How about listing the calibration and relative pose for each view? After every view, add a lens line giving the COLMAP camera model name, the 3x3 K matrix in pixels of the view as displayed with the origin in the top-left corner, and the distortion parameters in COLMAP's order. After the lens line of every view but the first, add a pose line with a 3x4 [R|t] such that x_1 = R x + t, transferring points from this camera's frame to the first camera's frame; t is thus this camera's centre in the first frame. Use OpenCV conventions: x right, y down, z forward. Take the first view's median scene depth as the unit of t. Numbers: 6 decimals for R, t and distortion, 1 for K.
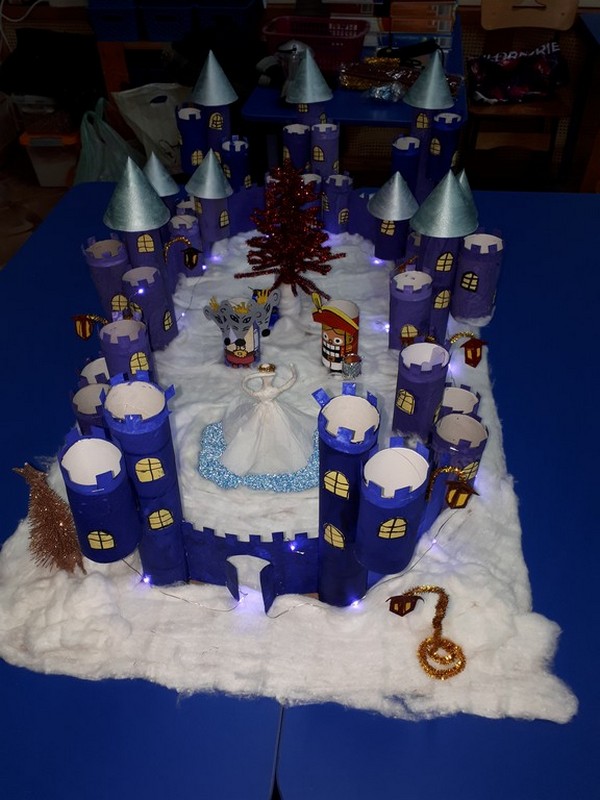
lens RADIAL K [[626.0, 0, 300.0], [0, 626.0, 400.0], [0, 0, 1]] dist [0.161804, -0.385132]
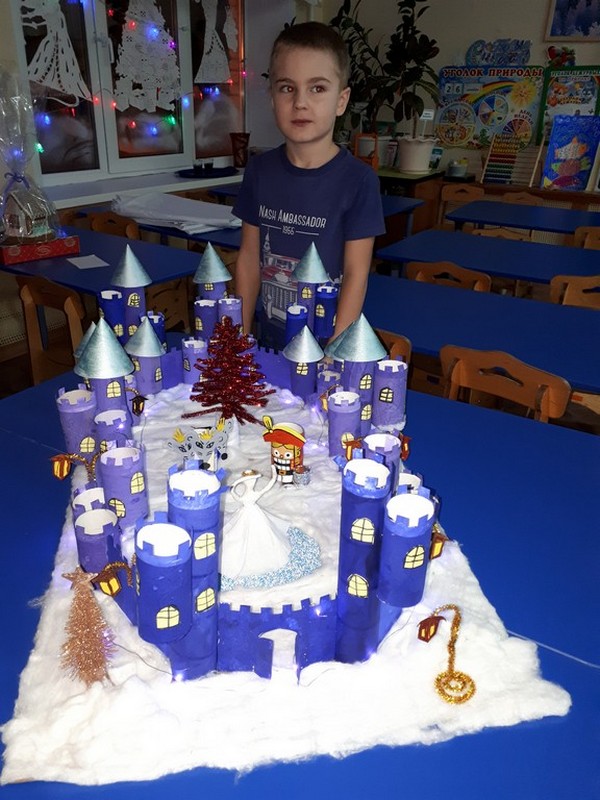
lens RADIAL K [[626.0, 0, 300.0], [0, 626.0, 400.0], [0, 0, 1]] dist [0.161804, -0.385132]
pose [[0.956217, -0.083187, 0.280586, -0.256023], [0.161155, 0.949969, -0.267559, 0.133504], [-0.244291, 0.301062, 0.921783, -0.123100]]
